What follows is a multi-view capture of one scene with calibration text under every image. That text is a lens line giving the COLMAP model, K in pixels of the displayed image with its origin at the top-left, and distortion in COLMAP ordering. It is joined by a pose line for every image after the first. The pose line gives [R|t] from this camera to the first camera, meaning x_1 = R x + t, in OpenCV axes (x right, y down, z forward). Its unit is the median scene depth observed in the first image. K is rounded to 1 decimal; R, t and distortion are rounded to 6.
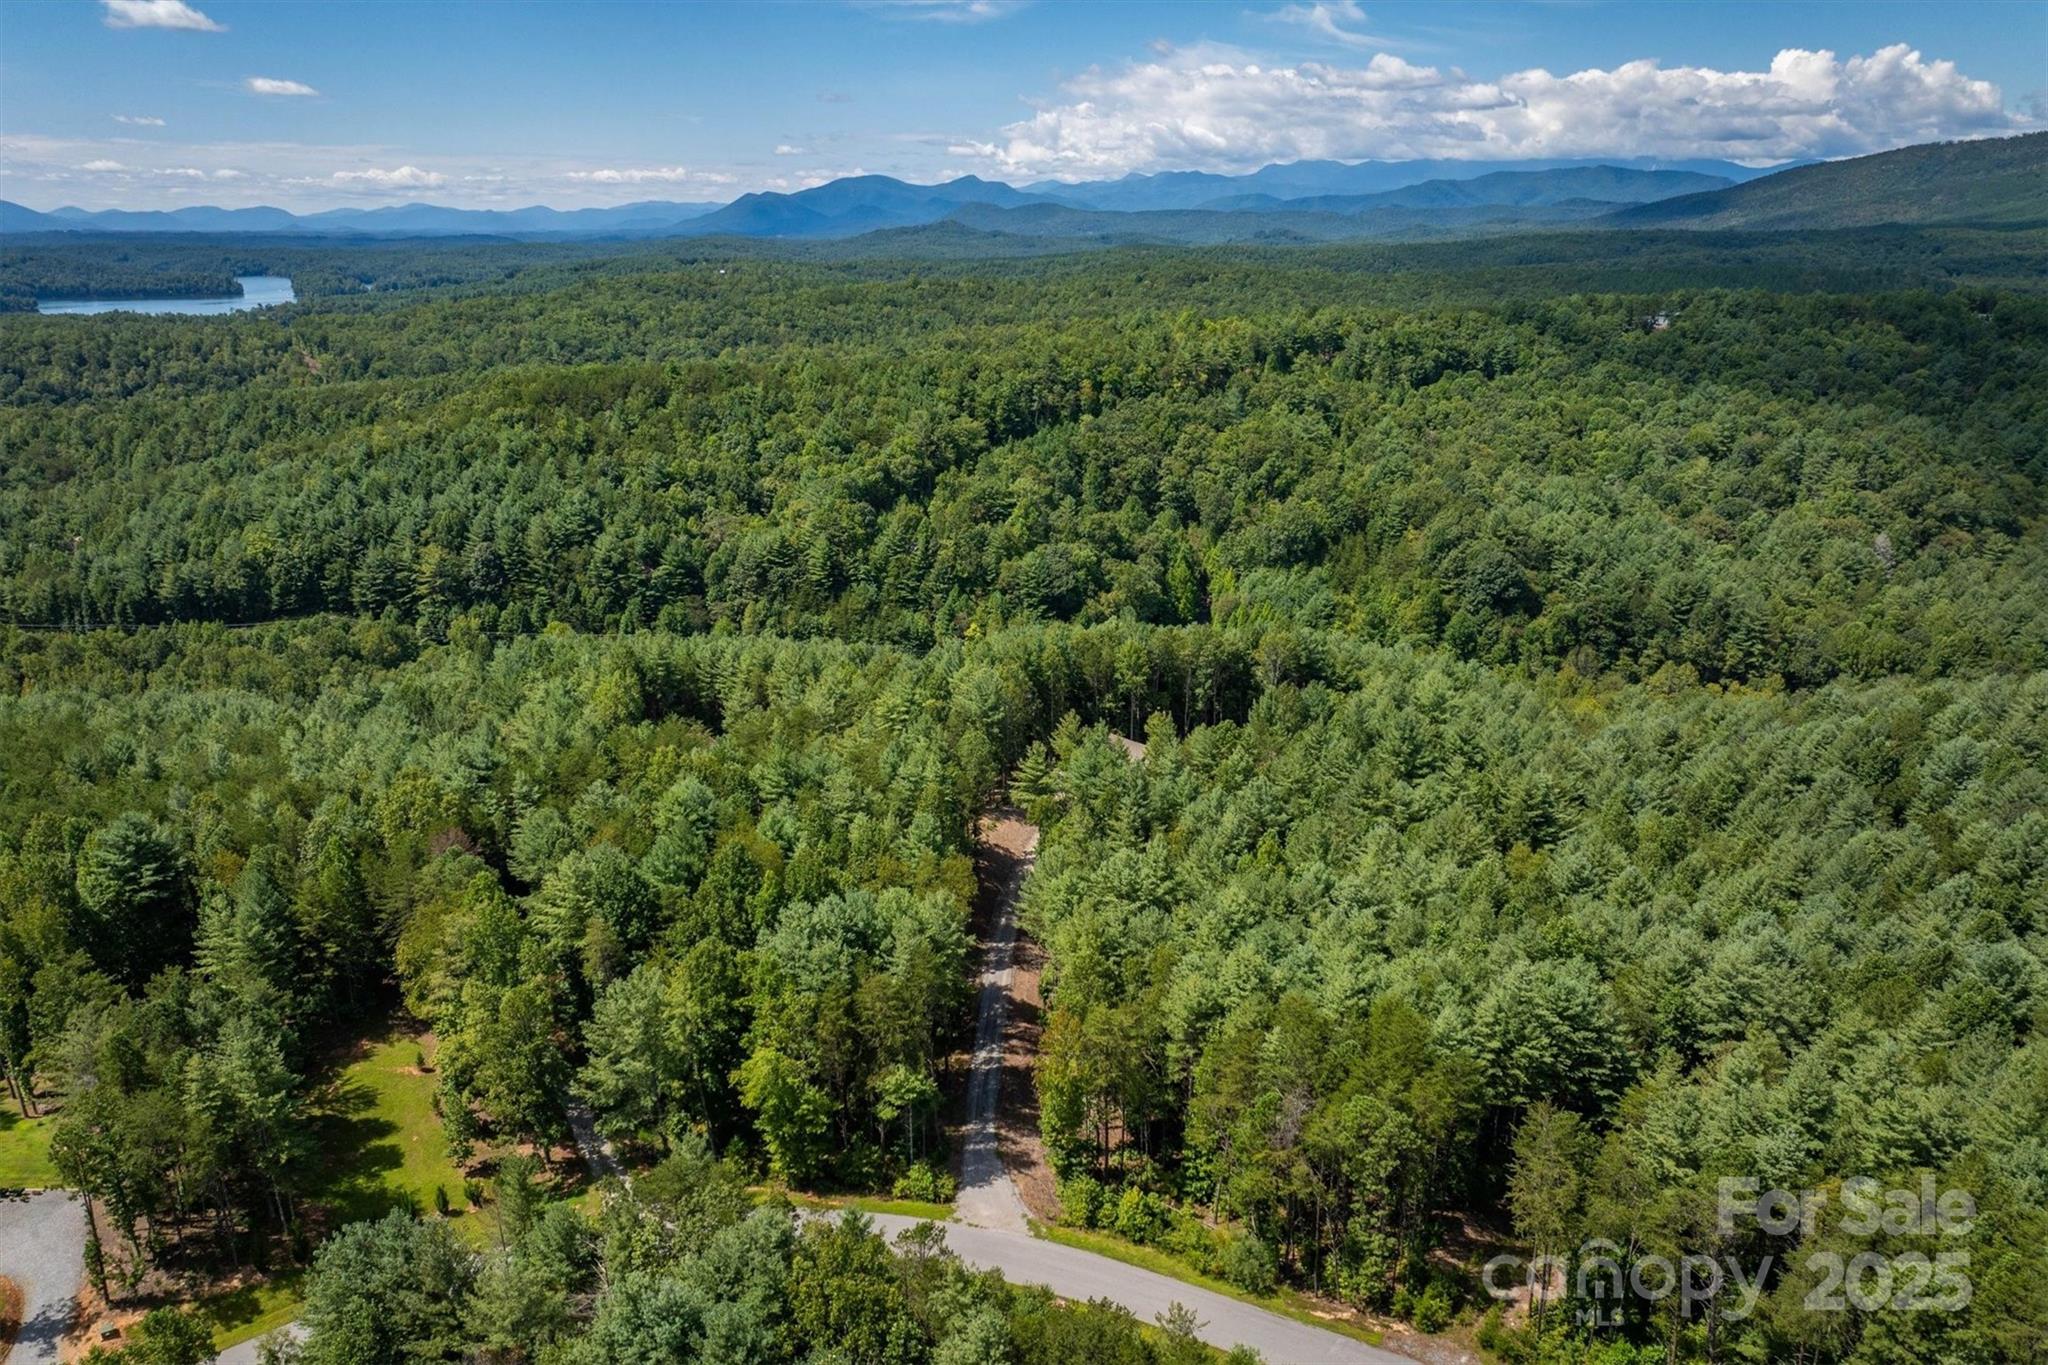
lens RADIAL K [[1437.1, 0, 1040.7], [0, 1437.1, 670.5], [0, 0, 1]] dist [-0.053469, 0.019666]
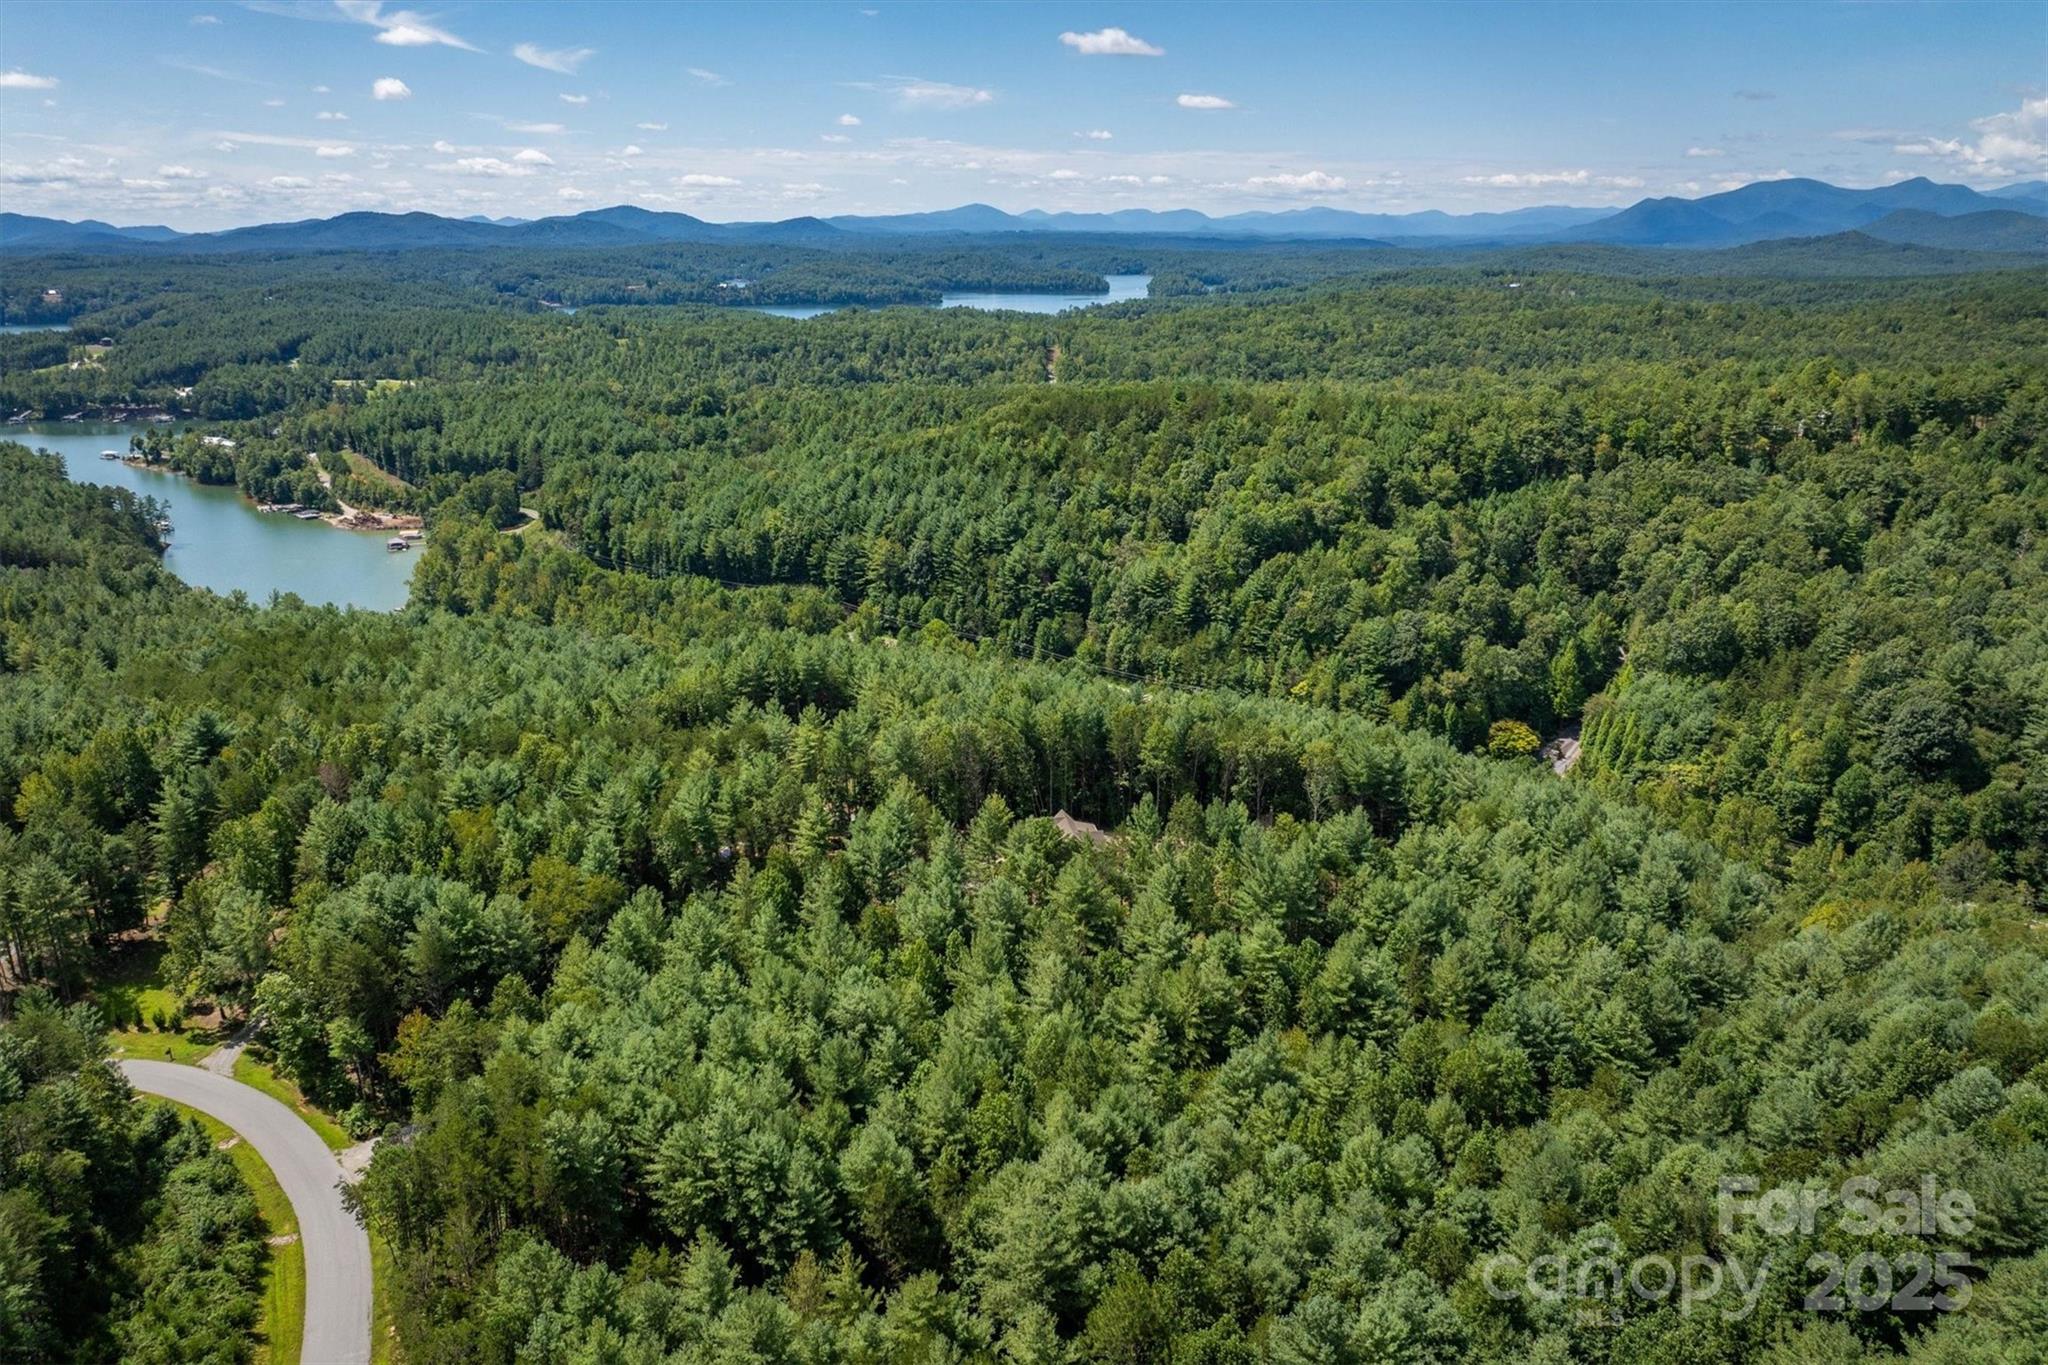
lens RADIAL K [[1437.1, 0, 1032.7], [0, 1437.1, 695.7], [0, 0, 1]] dist [-0.053469, 0.019666]
pose [[0.832257, 0.166522, -0.528790, 0.267060], [-0.159372, 0.985425, 0.059487, -0.043918], [0.530989, 0.034766, 0.846665, 0.074043]]
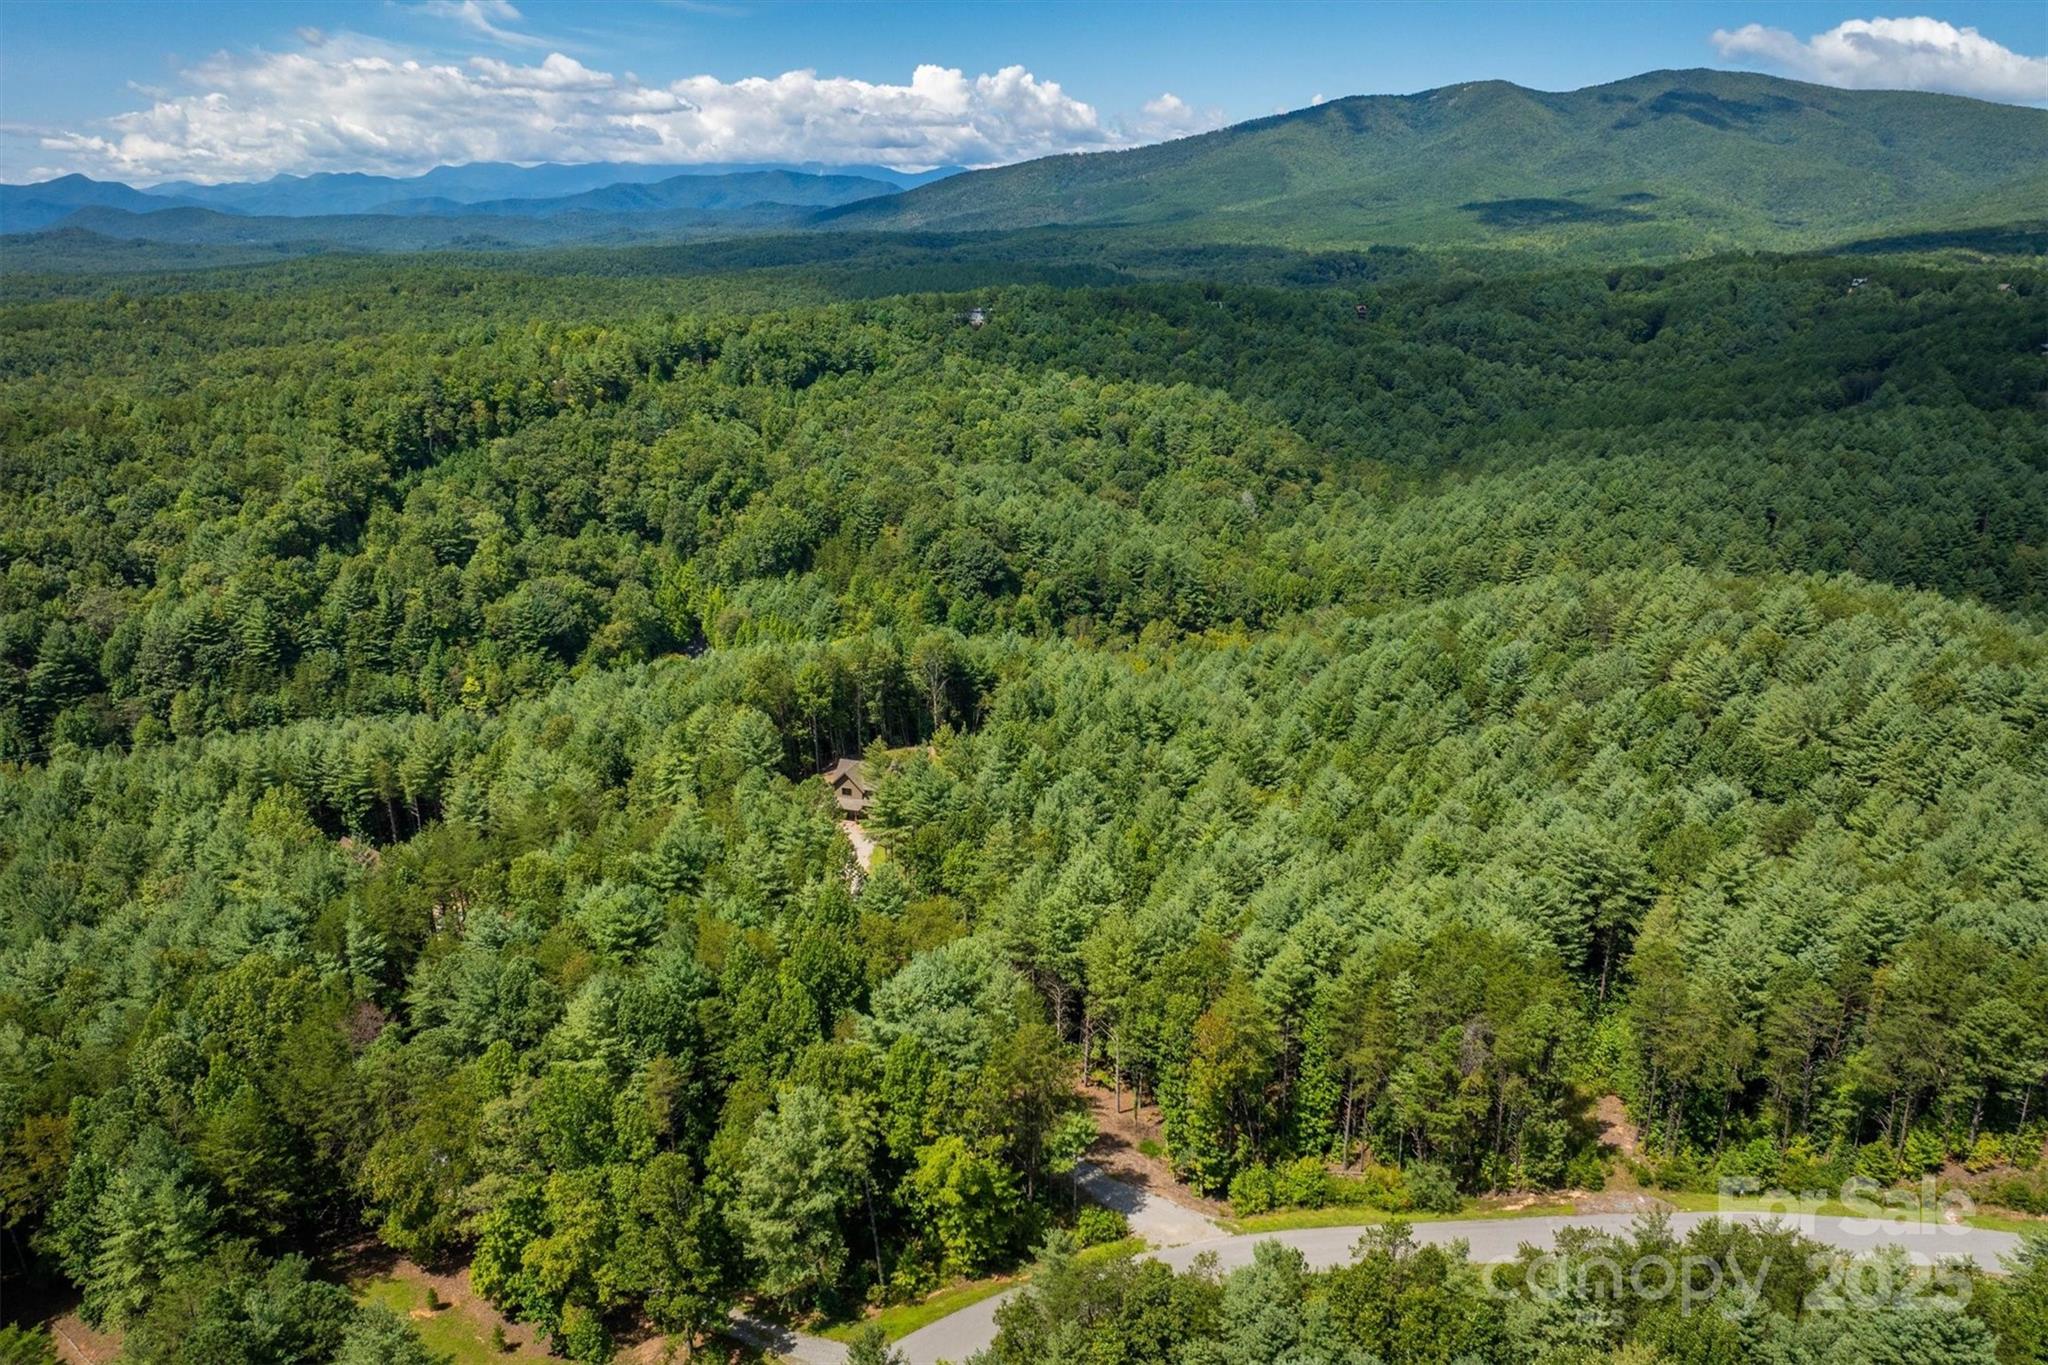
lens RADIAL K [[1437.1, 0, 1036.9], [0, 1437.1, 679.6], [0, 0, 1]] dist [-0.053469, 0.019666]
pose [[0.862876, -0.145278, 0.484085, -0.146300], [0.143555, 0.988798, 0.040862, -0.014496], [-0.484599, 0.034234, 0.874066, 0.044152]]
